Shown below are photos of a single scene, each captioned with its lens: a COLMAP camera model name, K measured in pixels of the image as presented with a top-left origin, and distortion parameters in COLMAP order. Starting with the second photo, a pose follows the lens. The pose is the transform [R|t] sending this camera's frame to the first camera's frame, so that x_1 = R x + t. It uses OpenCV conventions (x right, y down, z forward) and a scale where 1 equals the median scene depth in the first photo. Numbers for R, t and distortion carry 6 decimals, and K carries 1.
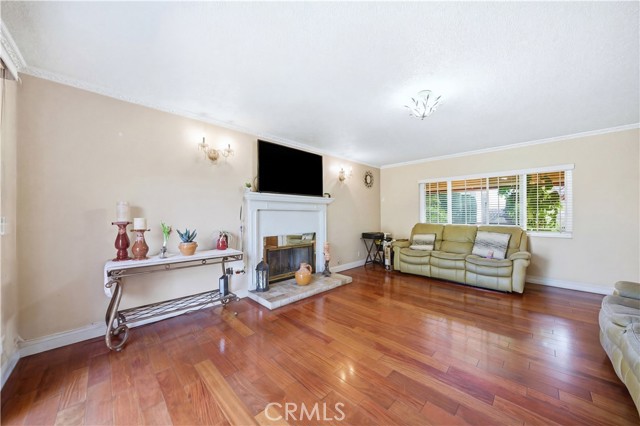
lens RADIAL K [[226.4, 0, 317.4], [0, 226.4, 213.5], [0, 0, 1]] dist [0.000162, 0.000014]
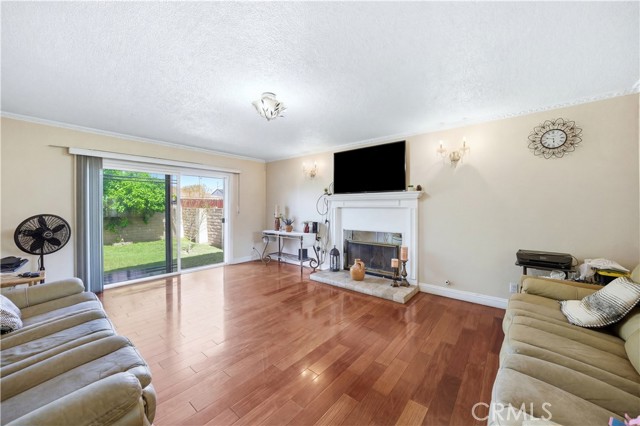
lens RADIAL K [[238.5, 0, 320.6], [0, 238.5, 209.2], [0, 0, 1]] dist [0.000111, 0.000003]
pose [[0.117072, 0.008676, -0.993086, 0.999596], [0.001823, 0.999958, 0.008951, -0.018418], [0.993122, -0.002858, 0.117051, 0.704811]]
